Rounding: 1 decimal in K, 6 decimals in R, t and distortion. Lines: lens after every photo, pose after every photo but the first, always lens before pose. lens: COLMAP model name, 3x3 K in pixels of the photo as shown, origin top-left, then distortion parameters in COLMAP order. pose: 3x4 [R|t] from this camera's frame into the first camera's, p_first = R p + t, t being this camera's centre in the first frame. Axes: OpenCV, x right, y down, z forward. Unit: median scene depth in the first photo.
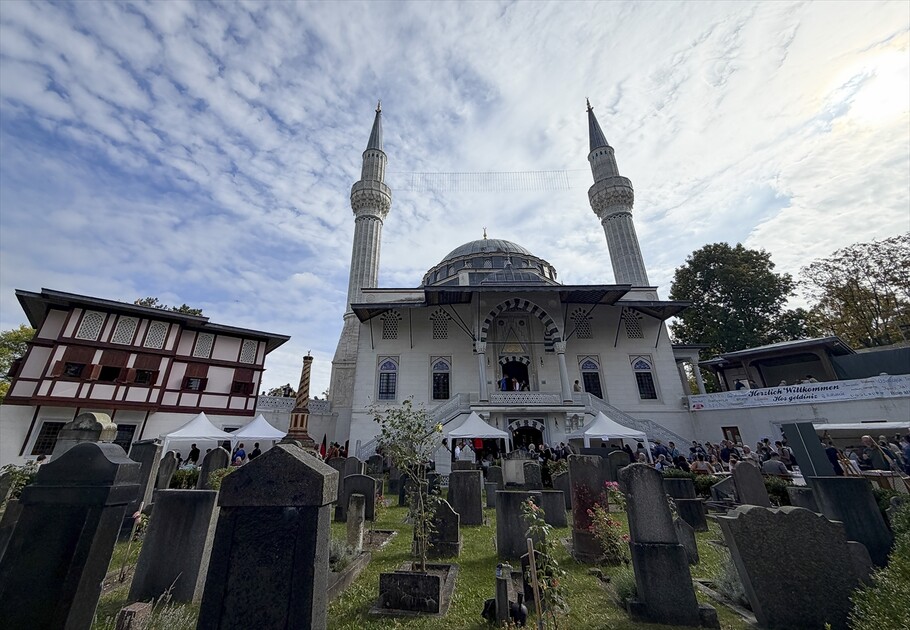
lens RADIAL K [[364.8, 0, 453.8], [0, 364.8, 304.7], [0, 0, 1]] dist [0.000561, 0.000068]
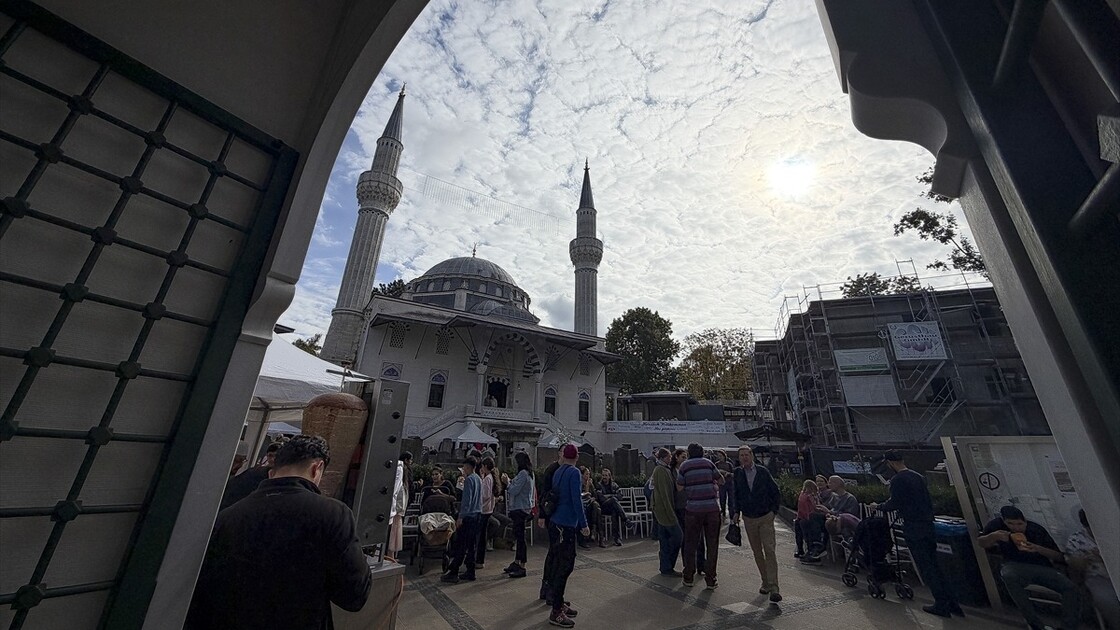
lens RADIAL K [[470.7, 0, 560.0], [0, 470.7, 315.0], [0, 0, 1]] dist [-0.000465, -0.000006]
pose [[0.844222, 0.191291, 0.500697, -0.473370], [-0.232165, 0.972473, 0.019919, -0.134345], [-0.483104, -0.133060, 0.865393, -0.401532]]
